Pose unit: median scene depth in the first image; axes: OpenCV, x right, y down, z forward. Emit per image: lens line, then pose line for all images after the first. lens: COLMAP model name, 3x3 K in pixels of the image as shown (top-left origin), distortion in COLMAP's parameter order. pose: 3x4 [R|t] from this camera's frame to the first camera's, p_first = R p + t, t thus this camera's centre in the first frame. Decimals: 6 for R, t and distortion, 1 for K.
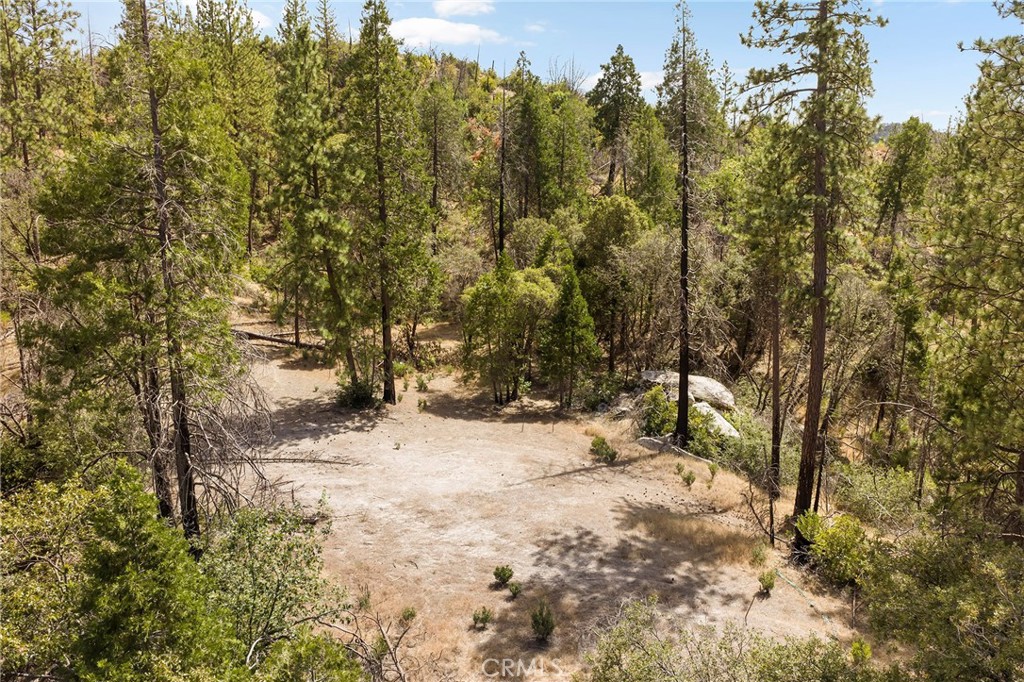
lens RADIAL K [[851.5, 0, 512.7], [0, 851.5, 341.7], [0, 0, 1]] dist [0.006939, -0.021116]
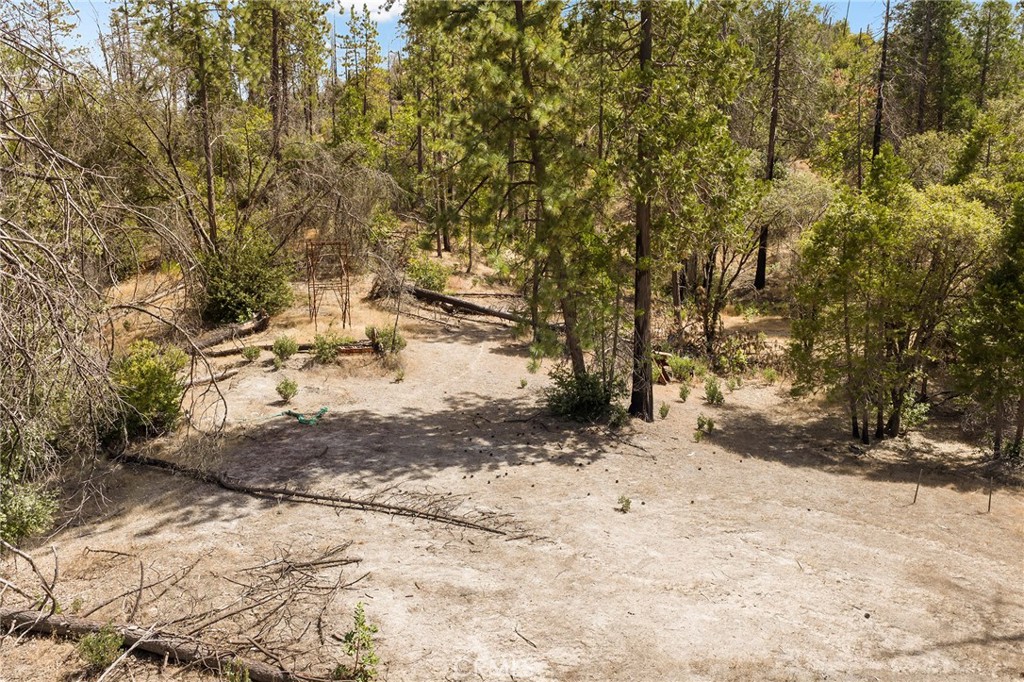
lens RADIAL K [[851.5, 0, 514.5], [0, 851.5, 338.4], [0, 0, 1]] dist [0.006939, -0.021116]
pose [[0.920639, 0.049255, -0.387295, -0.012768], [-0.065757, 0.997401, -0.029464, 0.042126], [0.384837, 0.052593, 0.921485, 0.461025]]
